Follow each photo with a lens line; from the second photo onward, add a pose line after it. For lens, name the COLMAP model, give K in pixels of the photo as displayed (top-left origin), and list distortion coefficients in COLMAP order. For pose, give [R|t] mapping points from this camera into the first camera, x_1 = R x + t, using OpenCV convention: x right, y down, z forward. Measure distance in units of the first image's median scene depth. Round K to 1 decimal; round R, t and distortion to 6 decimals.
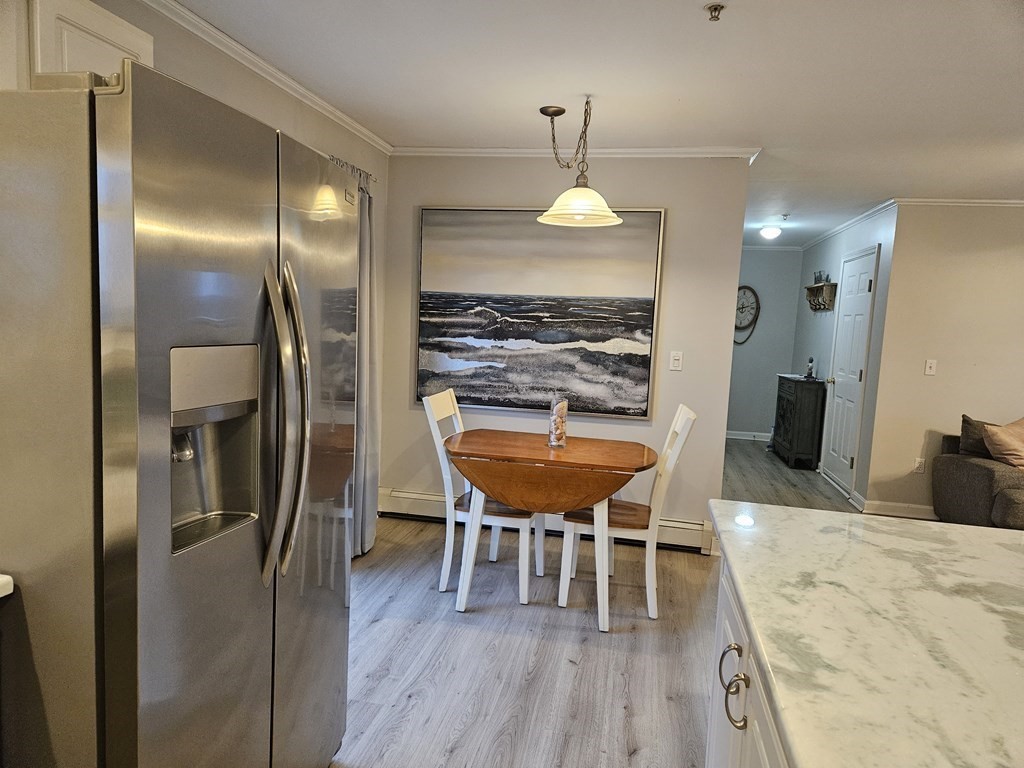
lens RADIAL K [[677.6, 0, 507.4], [0, 677.6, 388.4], [0, 0, 1]] dist [0.084378, -0.068200]
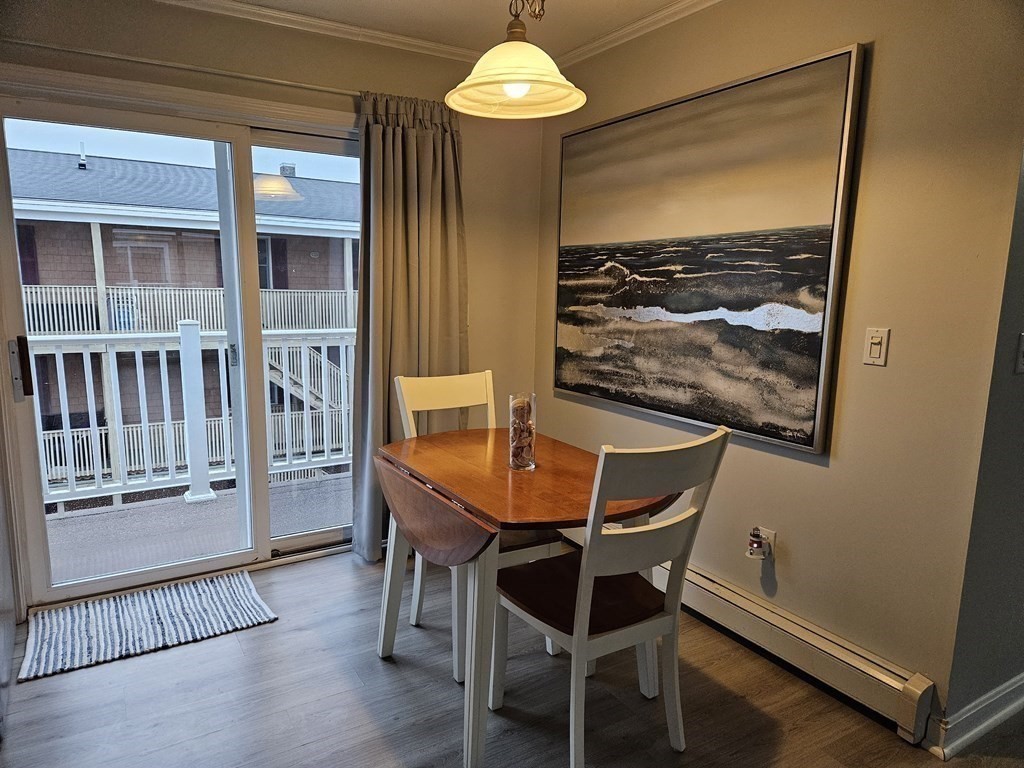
lens RADIAL K [[677.6, 0, 510.7], [0, 677.6, 392.2], [0, 0, 1]] dist [0.084378, -0.068200]
pose [[0.685658, 0.082898, -0.723188, 0.419896], [-0.057592, 0.996558, 0.059630, -0.020341], [0.725642, 0.000764, 0.688072, 0.433616]]
